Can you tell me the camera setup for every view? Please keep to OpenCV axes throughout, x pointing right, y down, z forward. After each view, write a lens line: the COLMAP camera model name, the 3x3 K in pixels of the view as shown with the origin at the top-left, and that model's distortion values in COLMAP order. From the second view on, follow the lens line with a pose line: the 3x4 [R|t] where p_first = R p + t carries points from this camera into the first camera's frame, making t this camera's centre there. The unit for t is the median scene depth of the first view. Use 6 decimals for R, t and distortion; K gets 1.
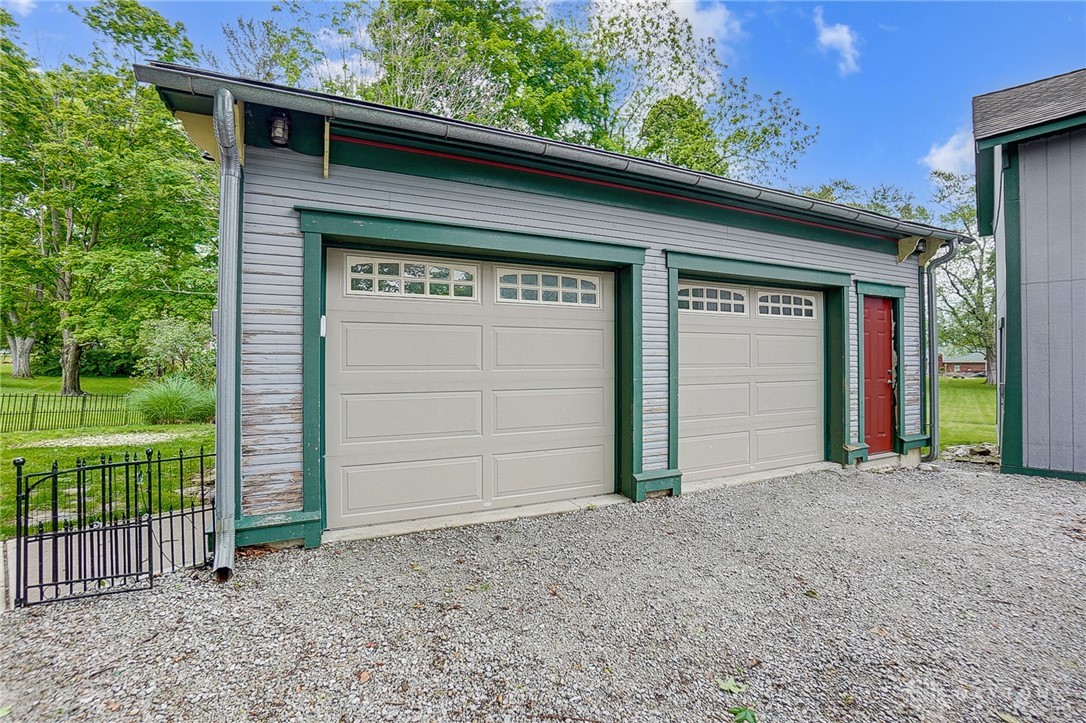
lens RADIAL K [[476.4, 0, 542.4], [0, 476.4, 364.6], [0, 0, 1]] dist [-0.009409, 0.000319]
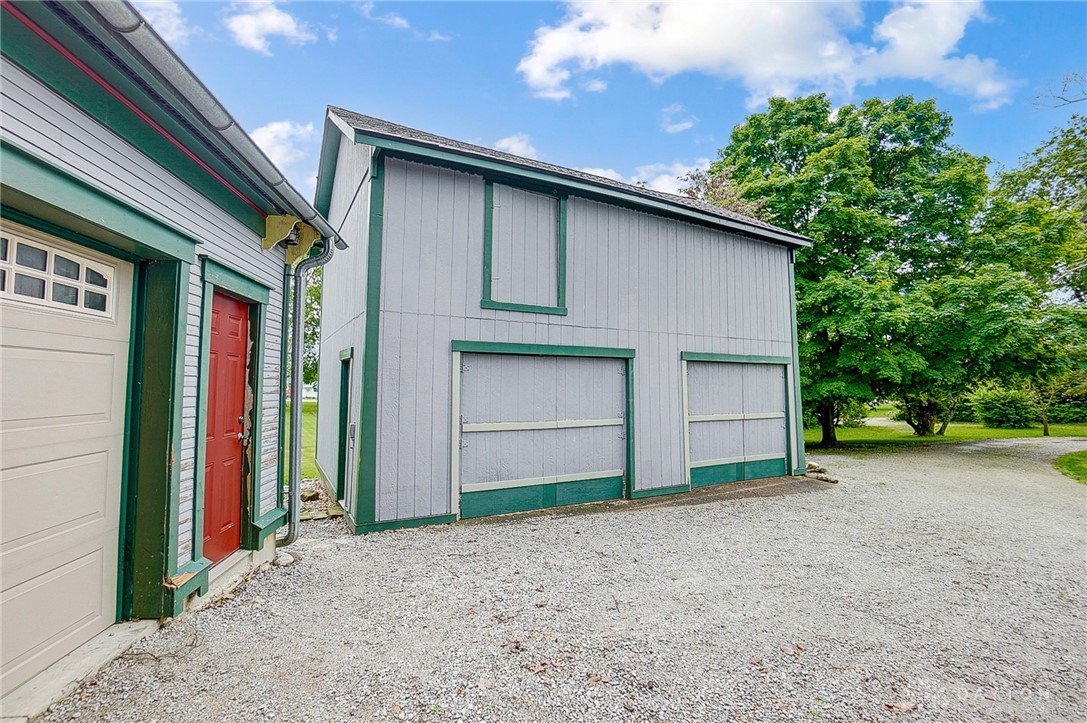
lens RADIAL K [[476.8, 0, 542.9], [0, 476.8, 364.6], [0, 0, 1]] dist [-0.009409, 0.000319]
pose [[0.271285, 0.052455, 0.961069, 0.248174], [-0.015012, 0.998623, -0.050267, -0.032920], [-0.962382, -0.000791, 0.271699, 0.469808]]
